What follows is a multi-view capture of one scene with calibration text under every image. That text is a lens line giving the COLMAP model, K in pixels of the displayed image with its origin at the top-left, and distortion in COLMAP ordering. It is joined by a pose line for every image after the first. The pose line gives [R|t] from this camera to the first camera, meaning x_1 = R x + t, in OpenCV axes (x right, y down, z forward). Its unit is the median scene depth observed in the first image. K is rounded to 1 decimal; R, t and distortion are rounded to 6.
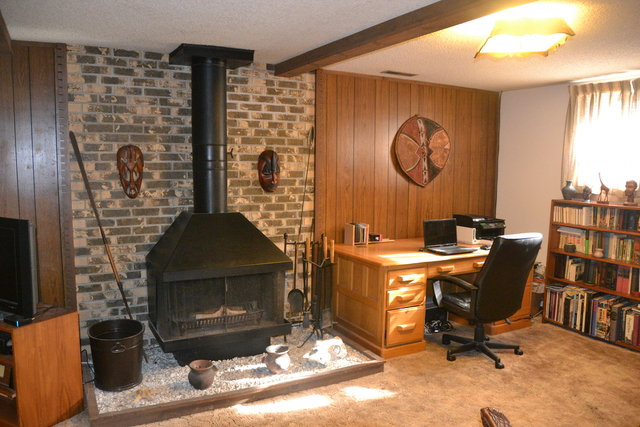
lens RADIAL K [[500.5, 0, 319.9], [0, 500.5, 221.4], [0, 0, 1]] dist [-0.158330, 0.107295]
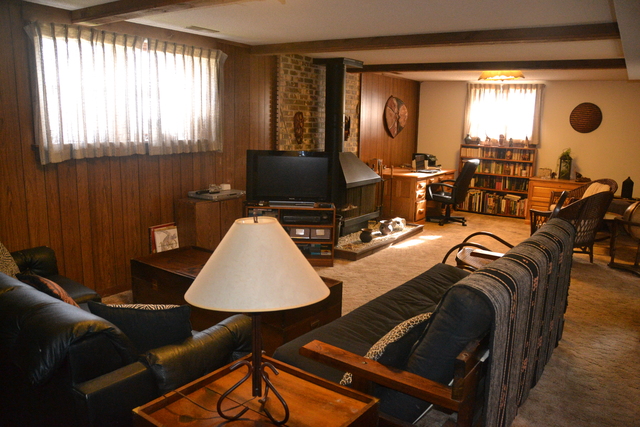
lens RADIAL K [[500.5, 0, 319.9], [0, 500.5, 221.4], [0, 0, 1]] dist [-0.158330, 0.107295]
pose [[0.882290, -0.083023, 0.463326, -1.008373], [0.041386, 0.994193, 0.099339, 0.043865], [-0.468883, -0.068471, 0.880603, -0.490450]]
